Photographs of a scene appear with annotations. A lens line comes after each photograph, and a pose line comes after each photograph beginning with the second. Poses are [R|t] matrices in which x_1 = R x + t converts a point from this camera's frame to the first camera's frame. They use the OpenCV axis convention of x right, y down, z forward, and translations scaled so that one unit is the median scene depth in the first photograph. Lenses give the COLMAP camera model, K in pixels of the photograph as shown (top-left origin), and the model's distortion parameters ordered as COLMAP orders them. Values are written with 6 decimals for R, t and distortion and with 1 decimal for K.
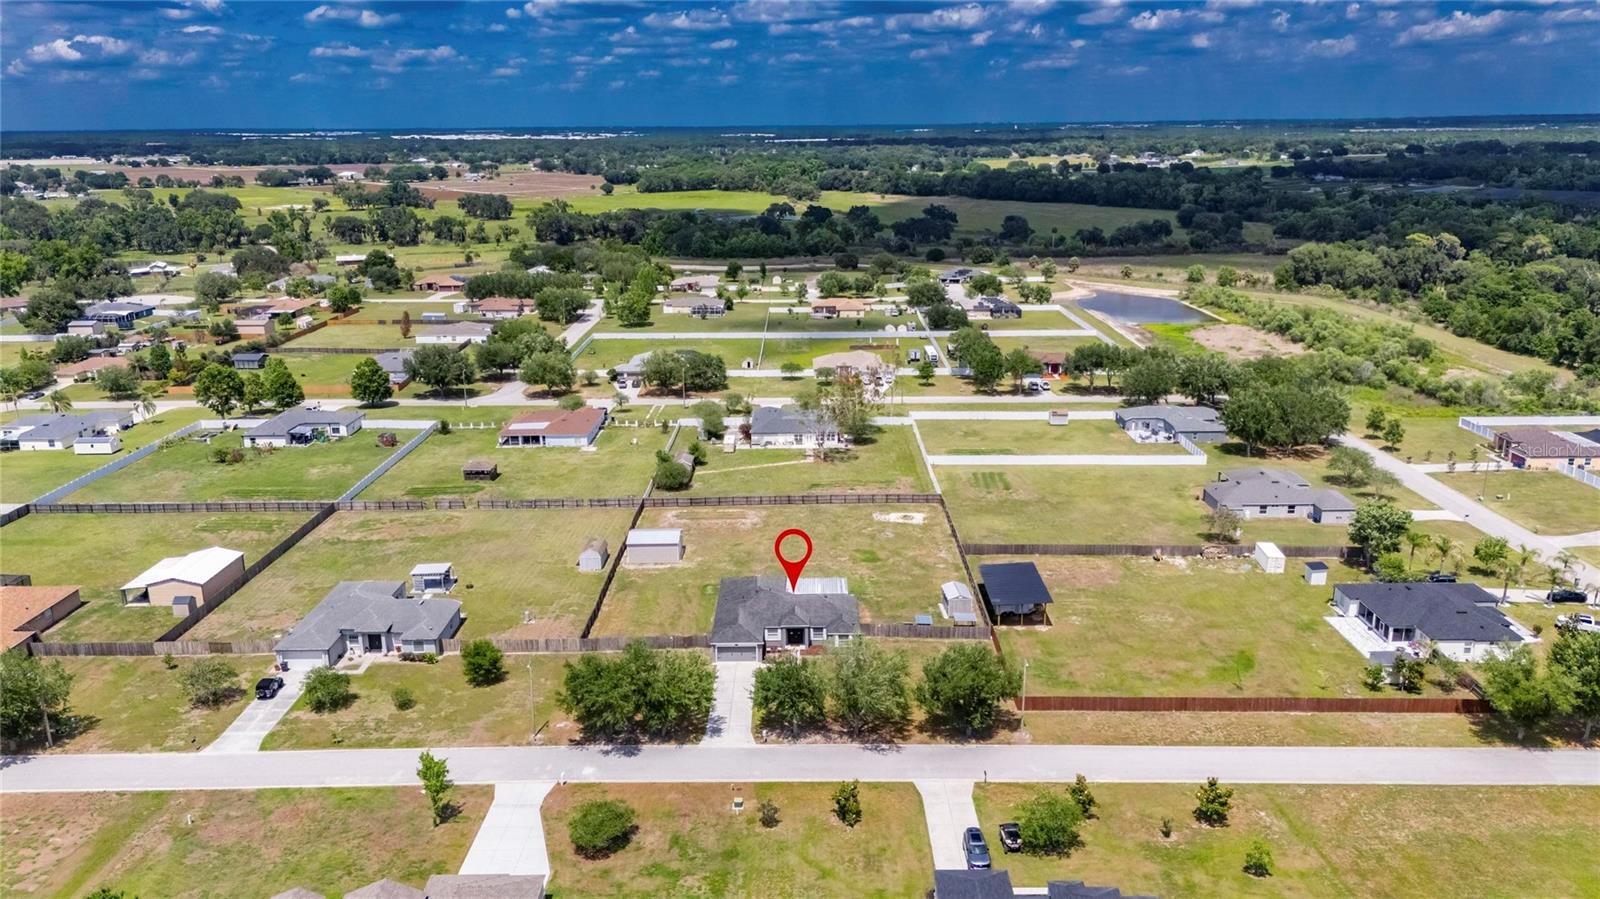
lens RADIAL K [[1174.3, 0, 807.8], [0, 1174.3, 448.0], [0, 0, 1]] dist [0.088116, -0.096161]
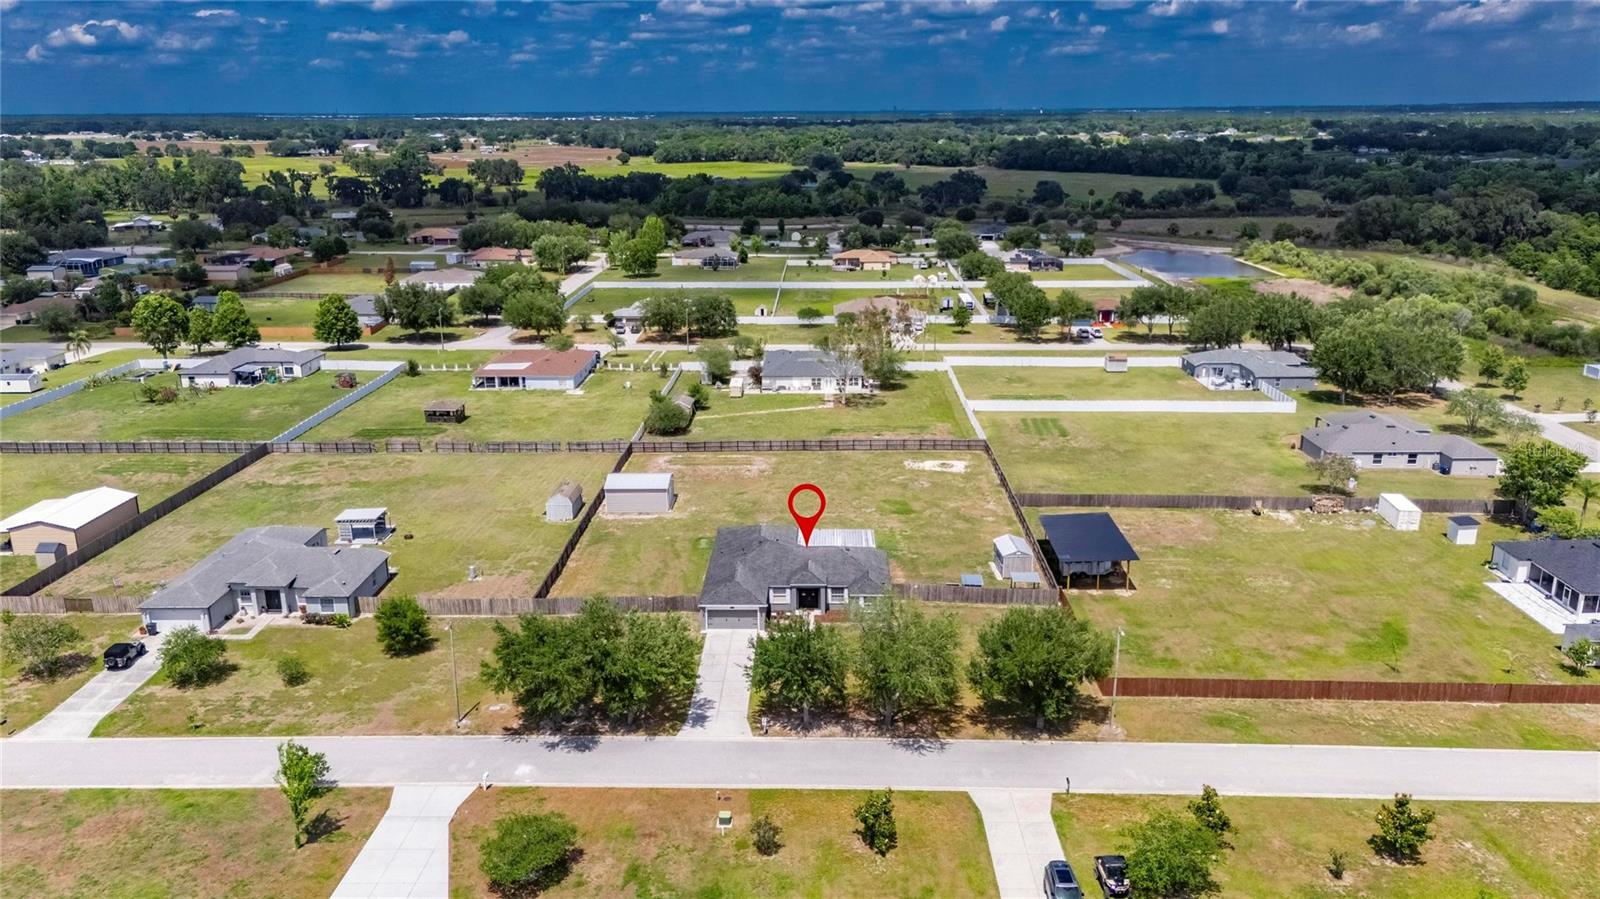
lens RADIAL K [[1175.4, 0, 807.7], [0, 1175.4, 448.9], [0, 0, 1]] dist [0.077945, -0.073859]
pose [[0.999820, 0.007911, -0.017236, 0.001271], [-0.007722, 0.999910, 0.010997, 0.040033], [0.017322, -0.010862, 0.999791, 0.169257]]
